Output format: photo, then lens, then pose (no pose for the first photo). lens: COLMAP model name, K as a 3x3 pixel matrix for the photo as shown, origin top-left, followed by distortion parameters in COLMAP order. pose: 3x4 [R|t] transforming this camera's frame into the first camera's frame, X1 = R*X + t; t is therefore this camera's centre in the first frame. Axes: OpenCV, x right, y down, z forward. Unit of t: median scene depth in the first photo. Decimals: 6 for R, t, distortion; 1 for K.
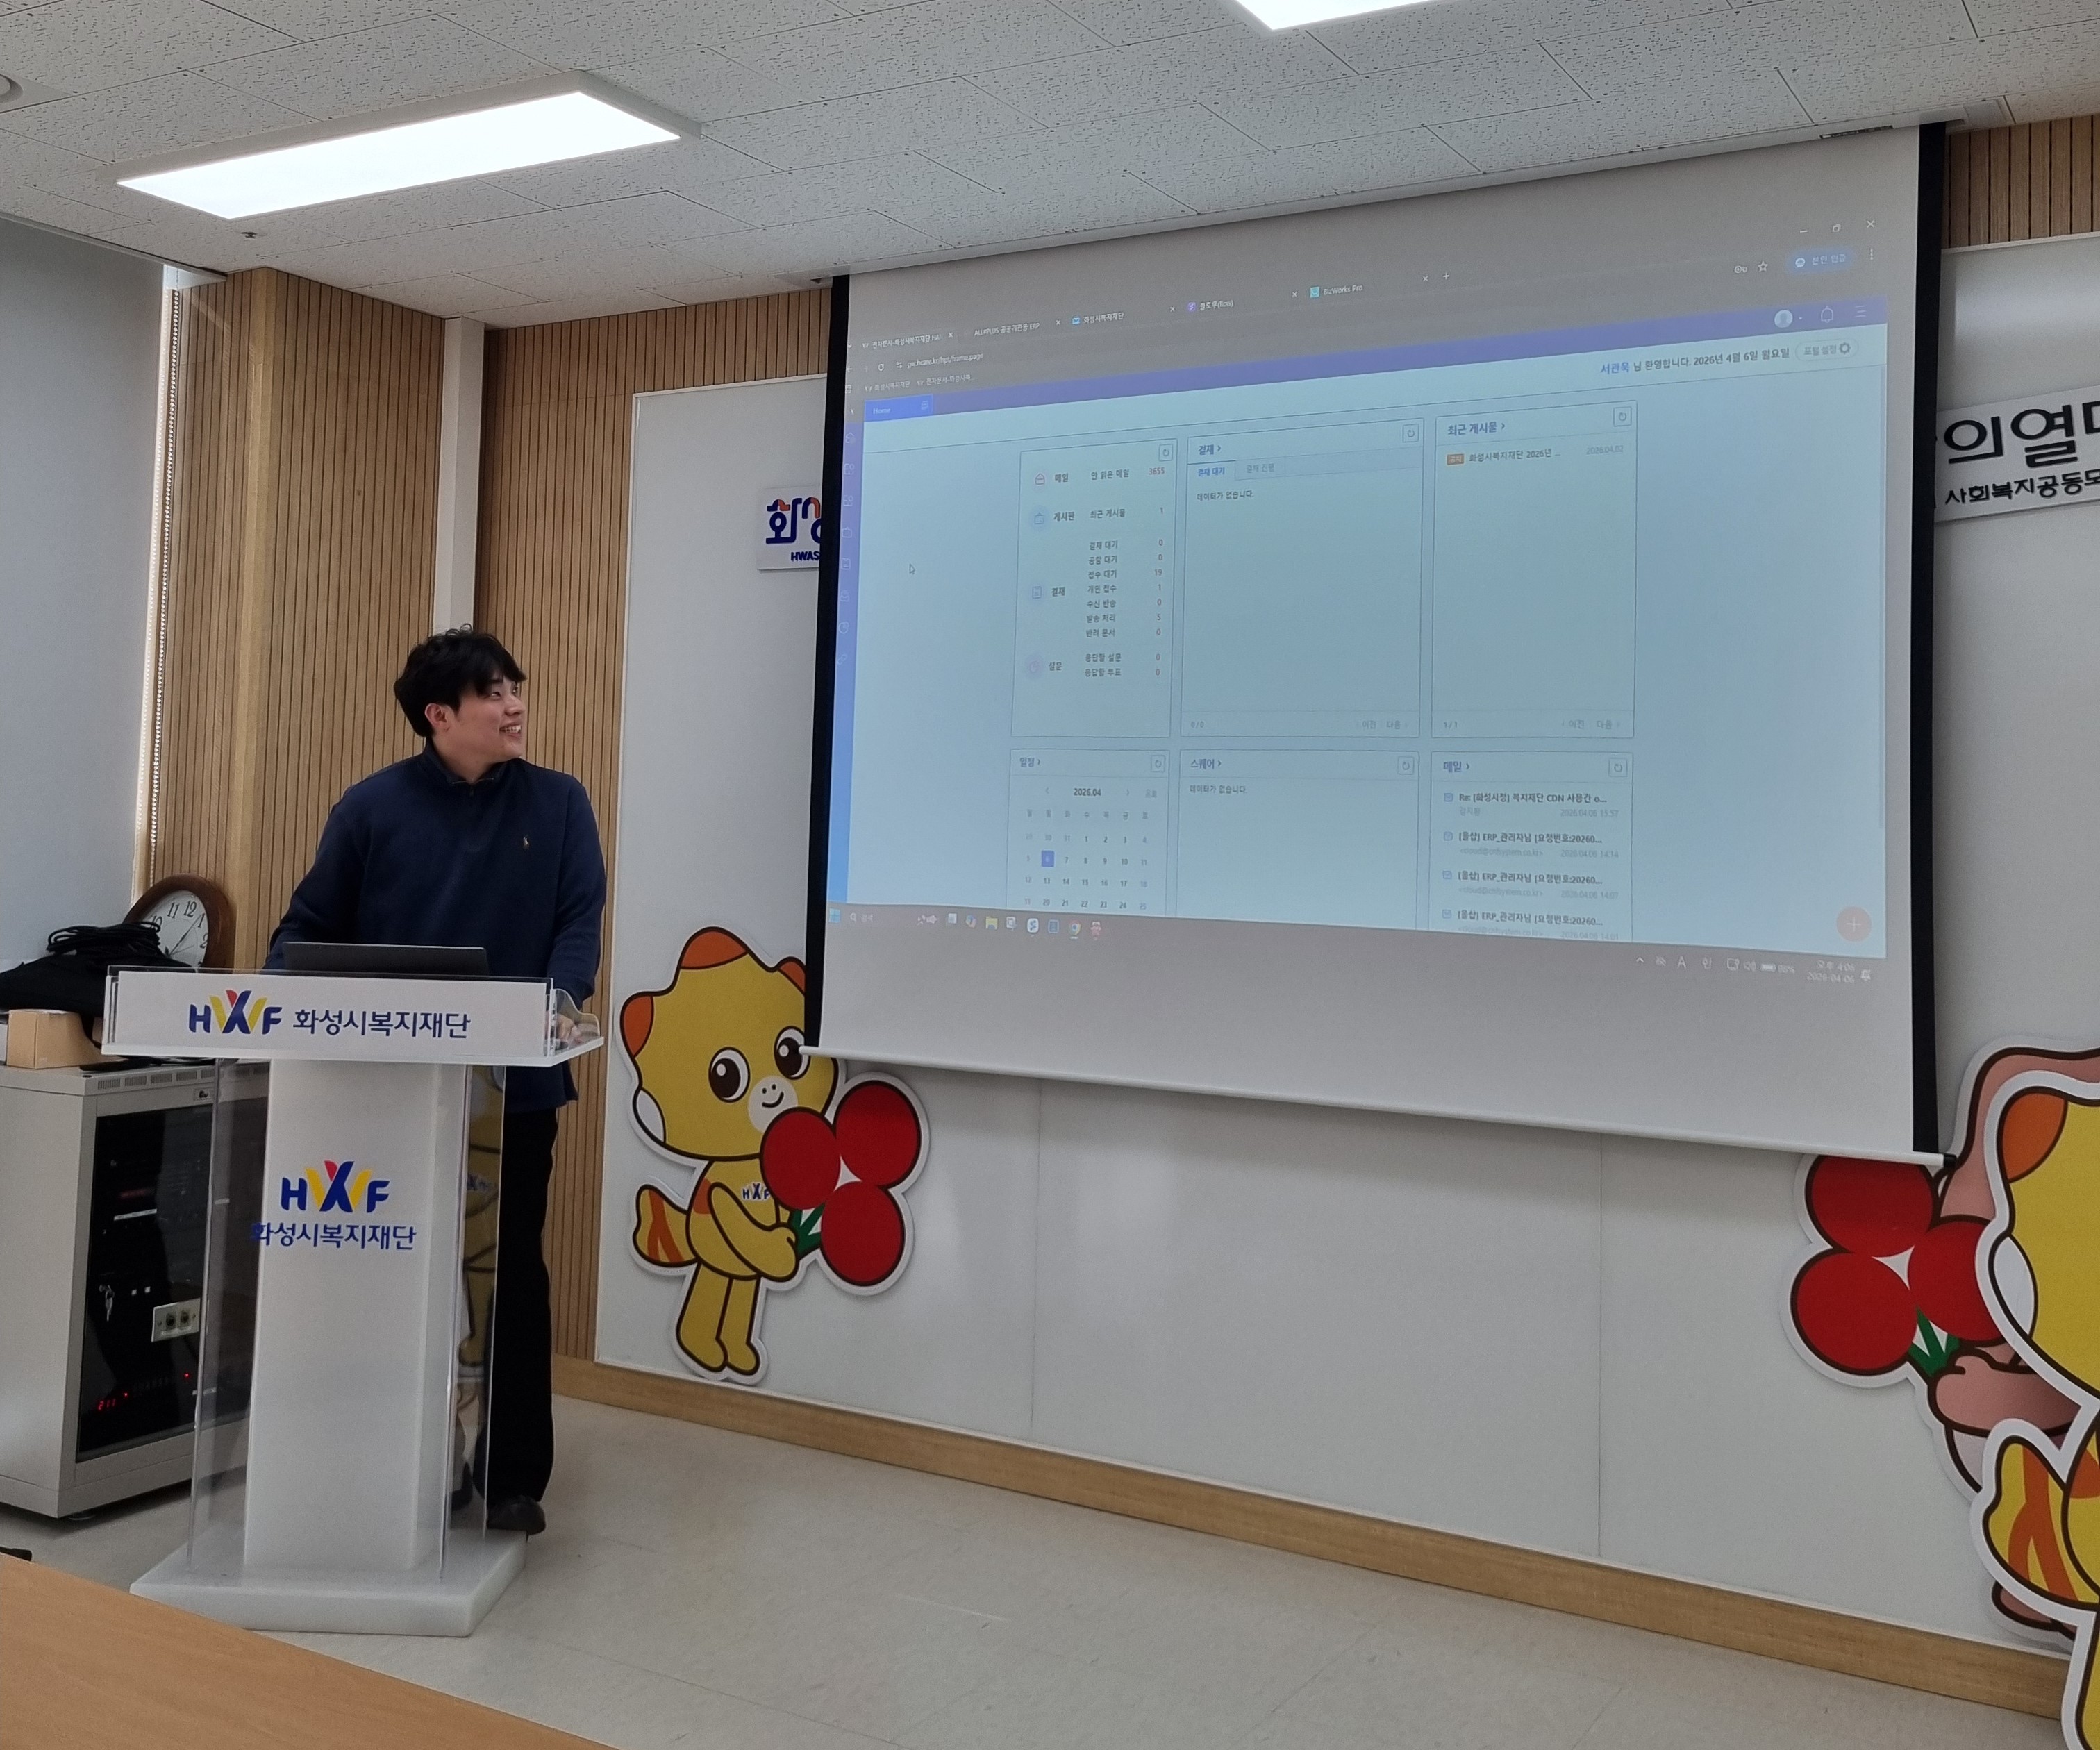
lens RADIAL K [[2060.9, 0, 1042.5], [0, 2060.9, 759.3], [0, 0, 1]] dist [-0.048614, 0.569044]
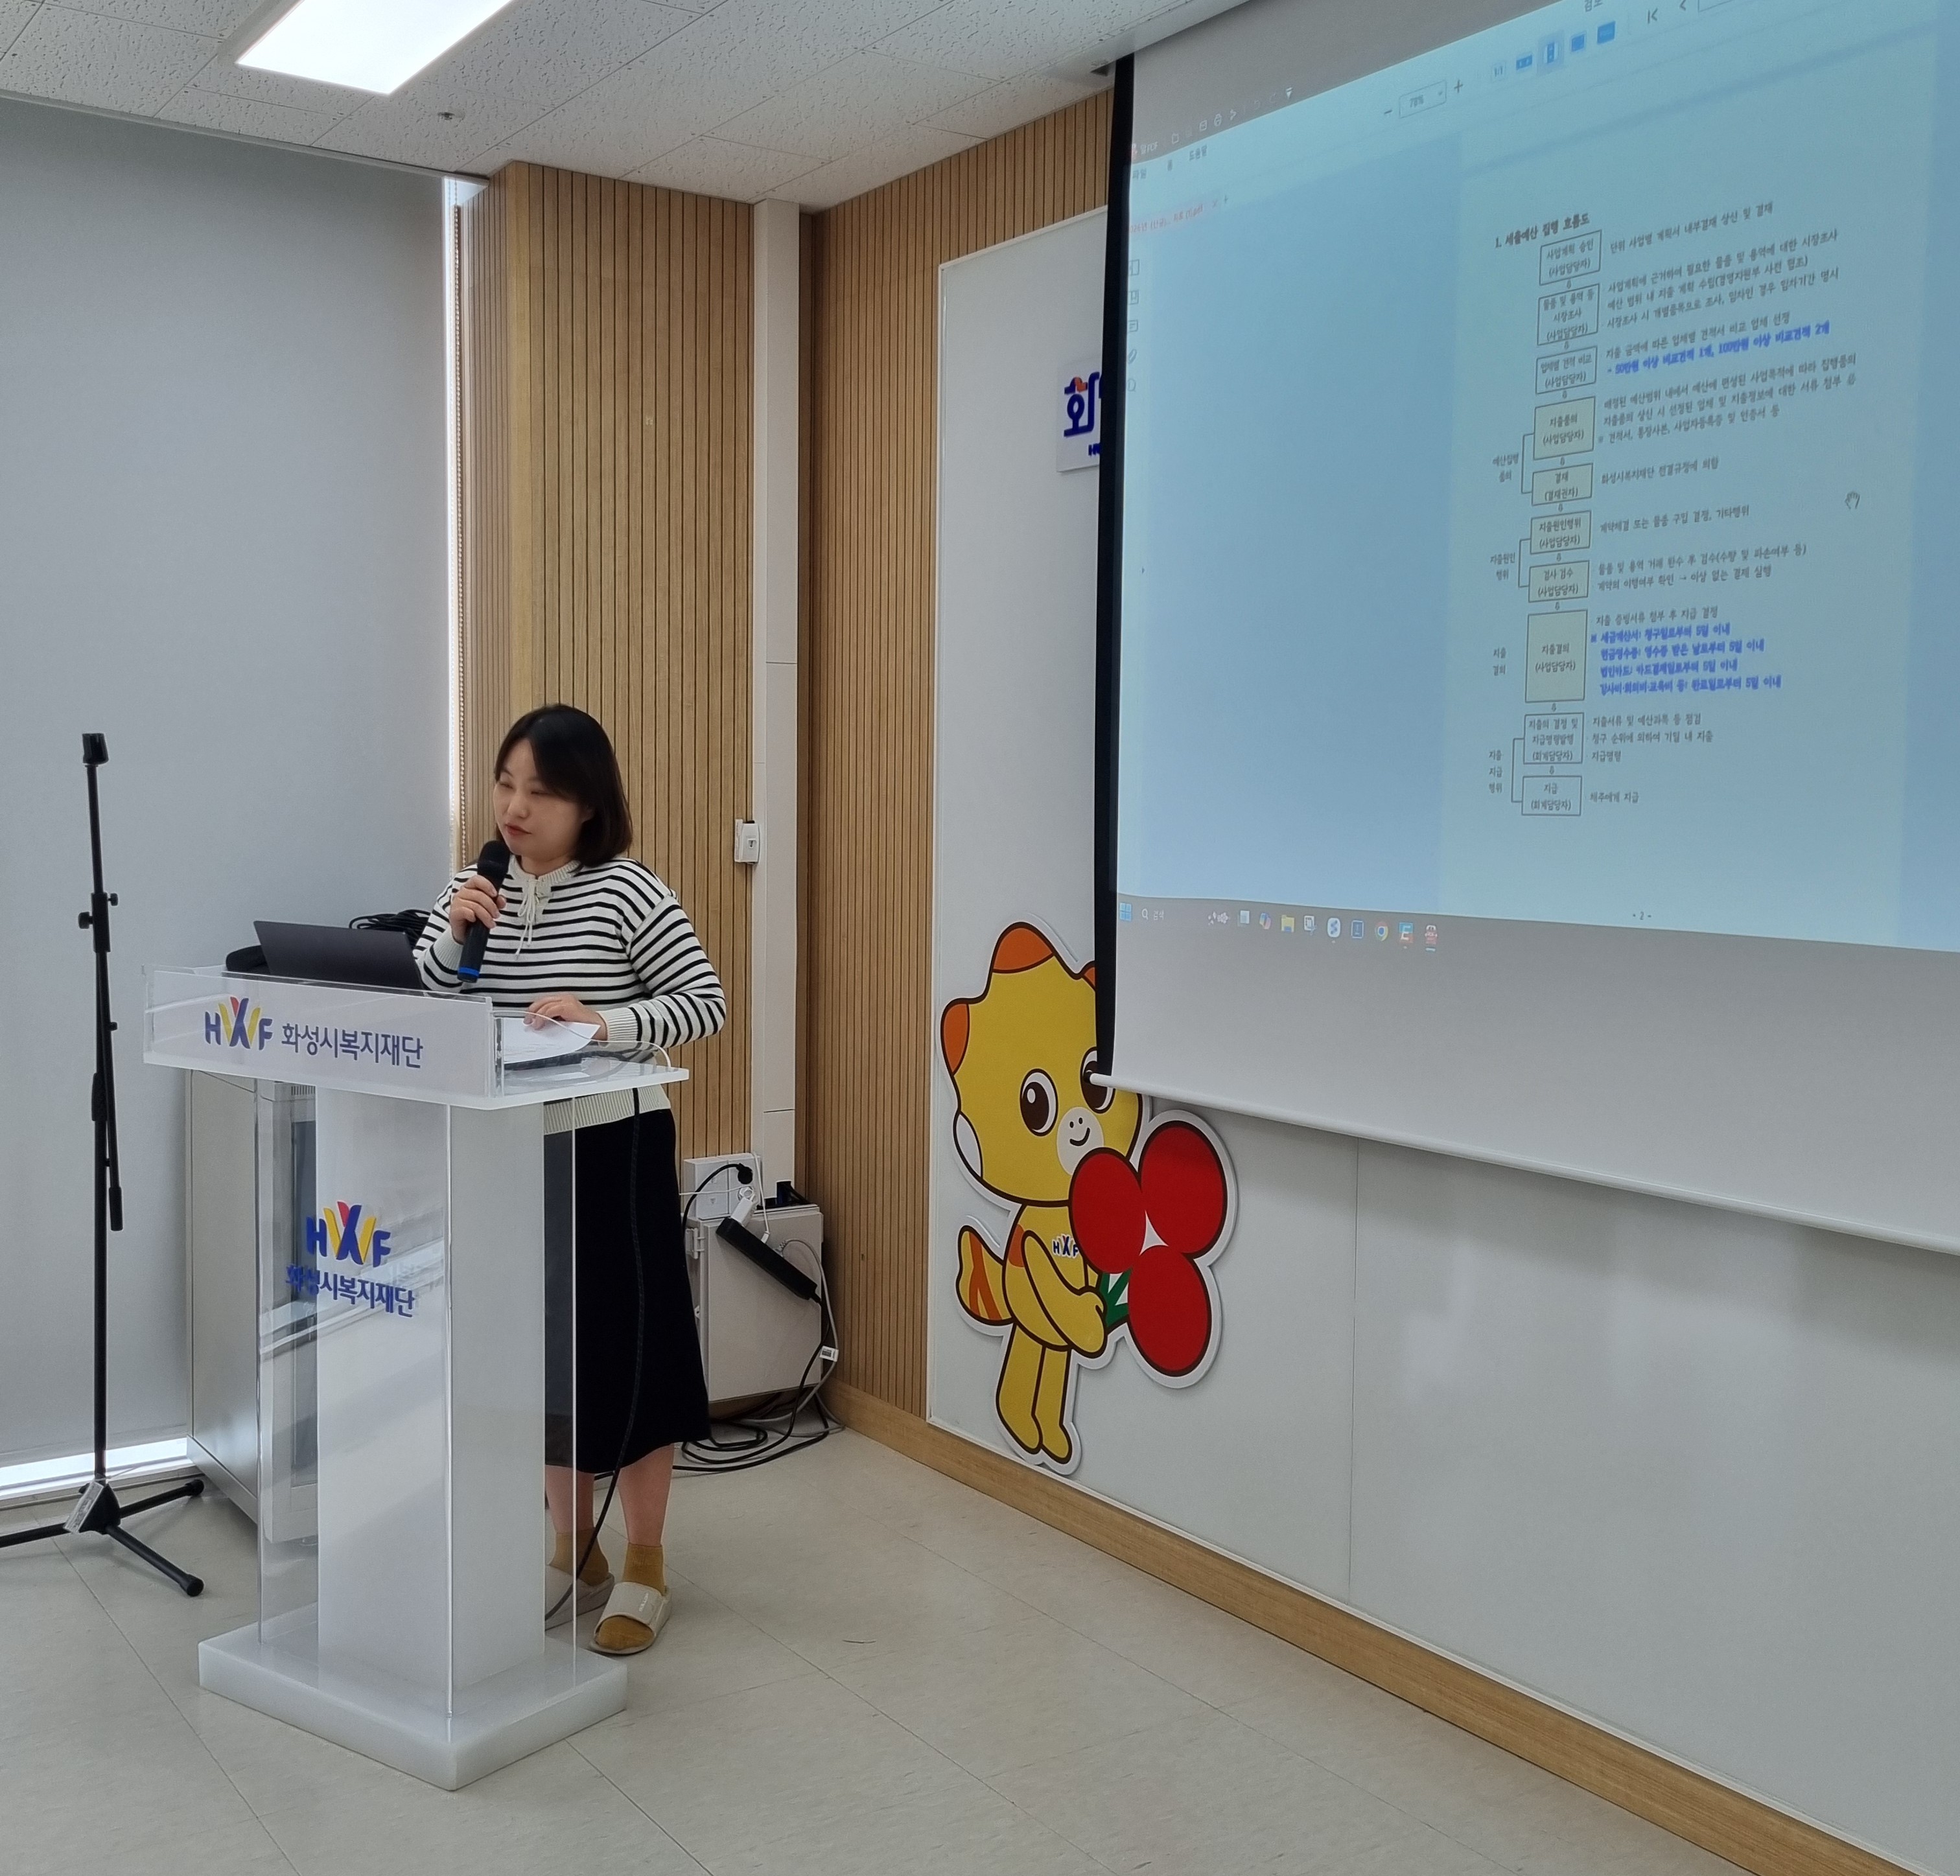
lens RADIAL K [[2108.3, 0, 980.0], [0, 2108.3, 938.0], [0, 0, 1]] dist [0.068536, -0.020762]
pose [[0.911919, 0.013760, -0.410139, 0.173622], [0.025857, 0.995525, 0.090889, 0.011270], [0.409554, -0.093488, 0.907483, 0.238692]]
